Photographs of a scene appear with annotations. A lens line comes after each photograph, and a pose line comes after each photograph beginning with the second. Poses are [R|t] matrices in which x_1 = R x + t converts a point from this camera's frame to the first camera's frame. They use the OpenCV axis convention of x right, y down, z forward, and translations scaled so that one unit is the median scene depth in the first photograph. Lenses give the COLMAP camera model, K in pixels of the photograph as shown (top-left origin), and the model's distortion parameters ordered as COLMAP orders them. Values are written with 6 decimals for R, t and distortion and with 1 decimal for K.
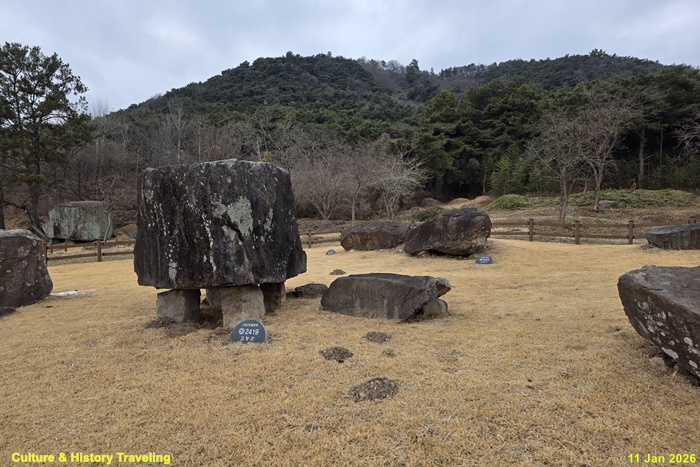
lens RADIAL K [[450.2, 0, 342.9], [0, 450.2, 271.1], [0, 0, 1]] dist [0.051160, -0.042384]
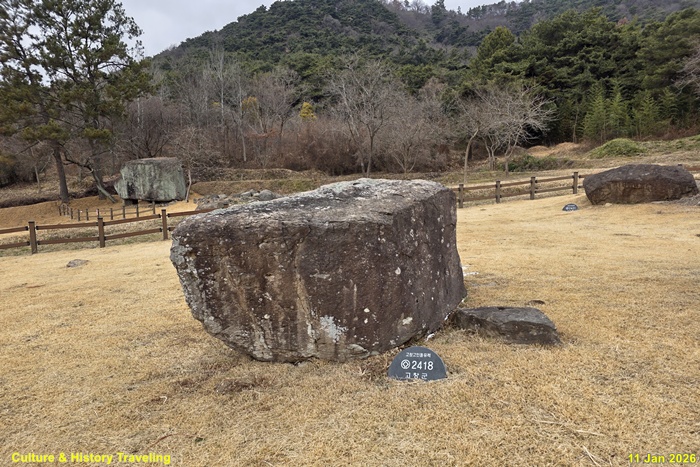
lens RADIAL K [[450.2, 0, 342.9], [0, 450.2, 271.1], [0, 0, 1]] dist [0.051160, -0.042384]
pose [[0.999499, -0.015836, -0.027408, -0.146392], [0.018372, 0.995319, 0.094885, -0.004475], [0.025777, -0.095341, 0.995111, 0.062934]]
